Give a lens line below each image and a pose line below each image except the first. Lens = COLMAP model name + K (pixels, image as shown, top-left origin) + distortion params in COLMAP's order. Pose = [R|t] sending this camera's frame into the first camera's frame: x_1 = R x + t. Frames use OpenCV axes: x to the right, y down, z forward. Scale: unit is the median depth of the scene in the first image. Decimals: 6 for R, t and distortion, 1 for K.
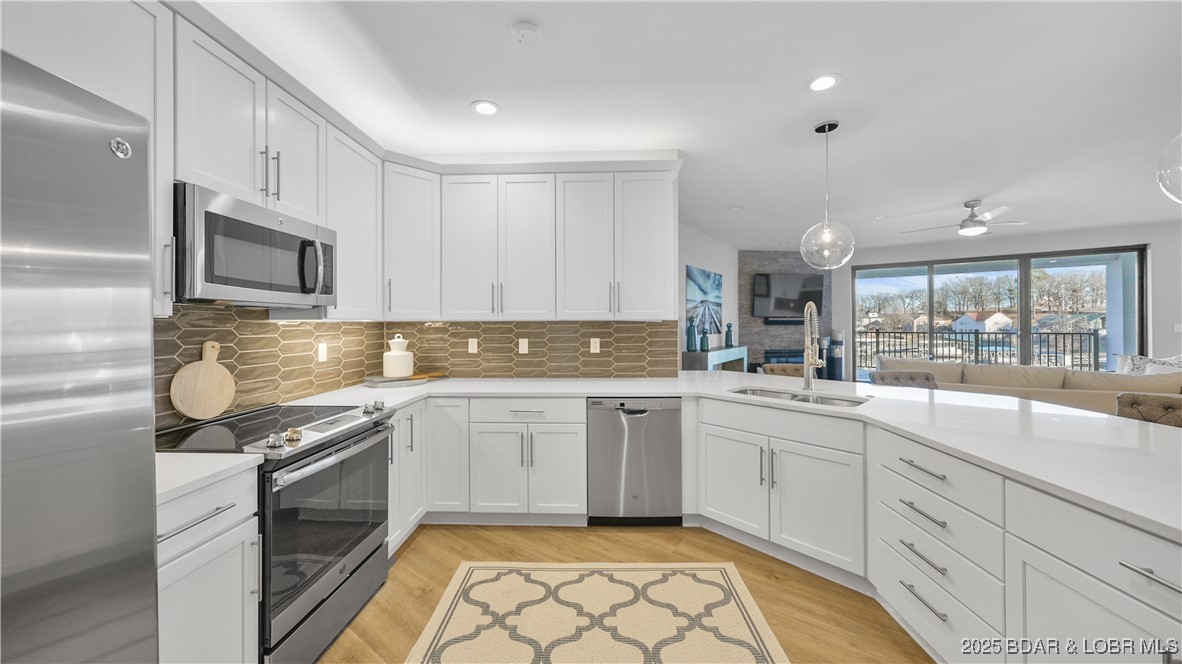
lens RADIAL K [[413.7, 0, 591.6], [0, 413.7, 322.6], [0, 0, 1]] dist [-0.003059, -0.000031]
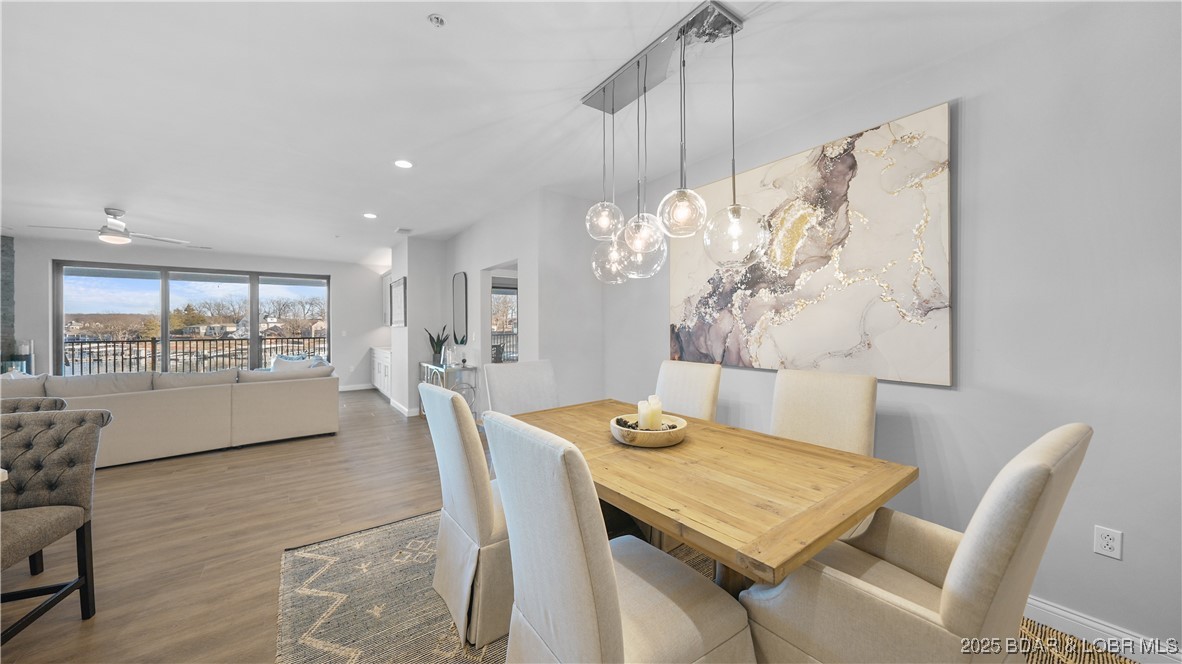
lens RADIAL K [[411.0, 0, 598.6], [0, 411.0, 326.1], [0, 0, 1]] dist [0.000931, 0.000111]
pose [[0.328486, 0.003081, 0.944504, 0.230927], [0.000602, 0.999994, -0.003471, -0.004866], [-0.944509, 0.001709, 0.328482, -0.268336]]
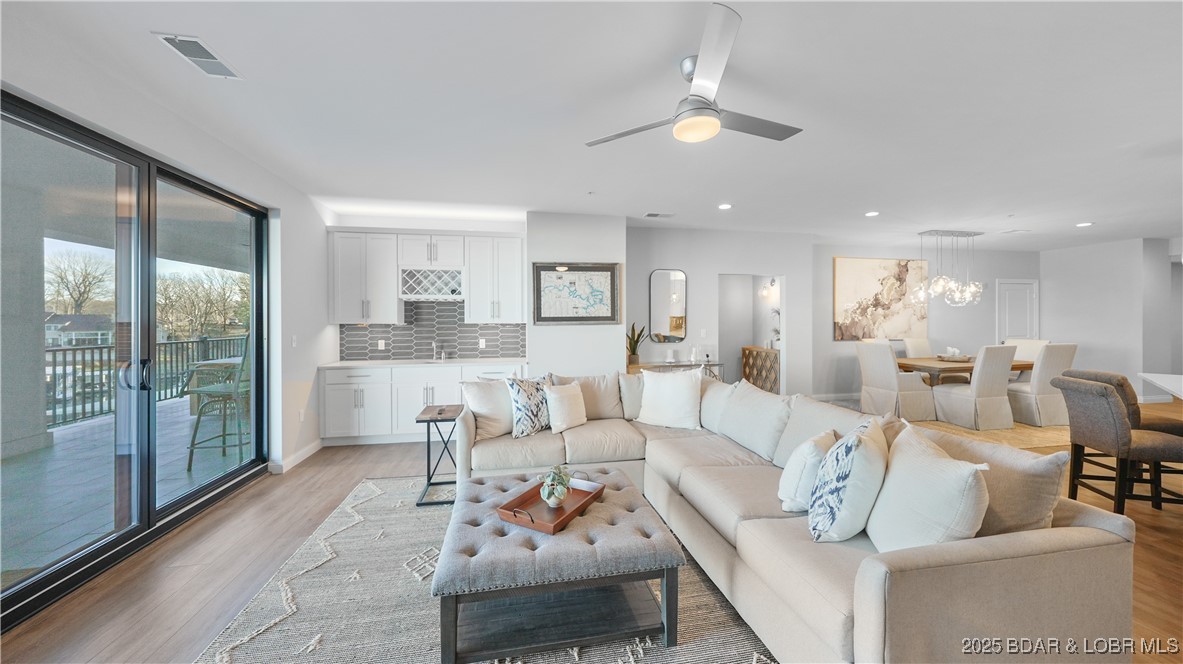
lens RADIAL K [[411.4, 0, 599.1], [0, 411.4, 326.1], [0, 0, 1]] dist [0.000931, 0.000111]
pose [[-0.704785, 0.006657, 0.709390, 0.420863], [0.008607, 0.999963, -0.000833, -0.003235], [-0.709369, 0.005519, -0.704816, 0.856832]]
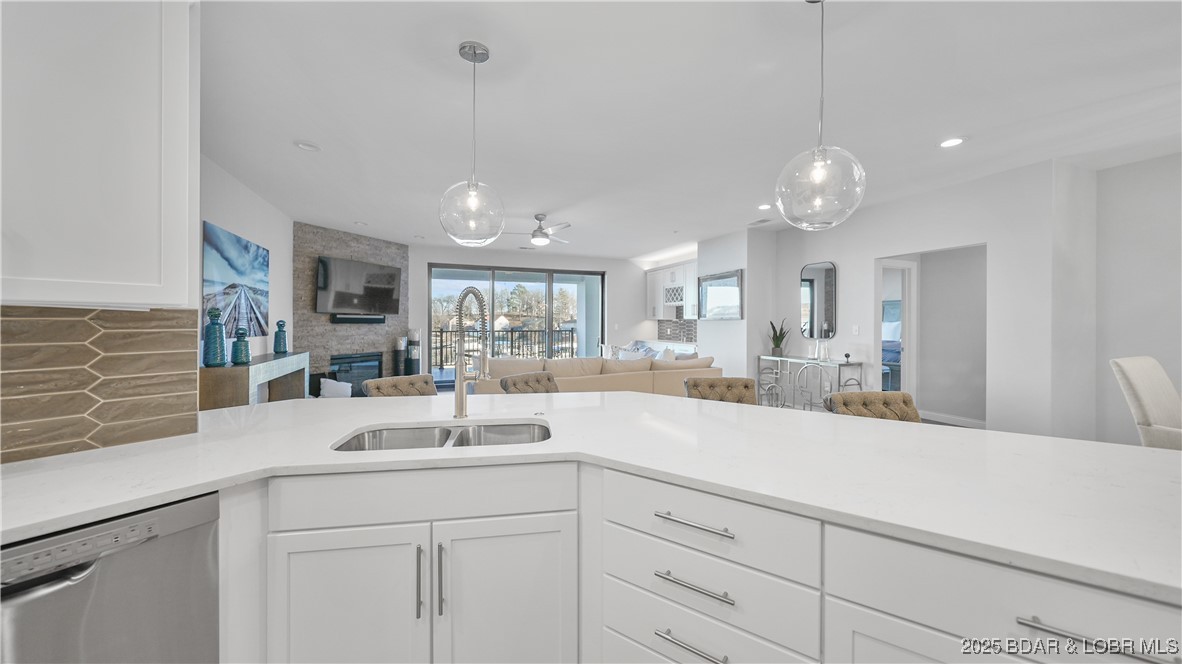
lens RADIAL K [[413.7, 0, 591.6], [0, 413.7, 322.6], [0, 0, 1]] dist [-0.003059, -0.000031]
pose [[0.538196, 0.007257, 0.842789, 0.024553], [-0.007530, 0.999964, -0.003802, 0.003385], [-0.842786, -0.004300, 0.538231, 0.165505]]
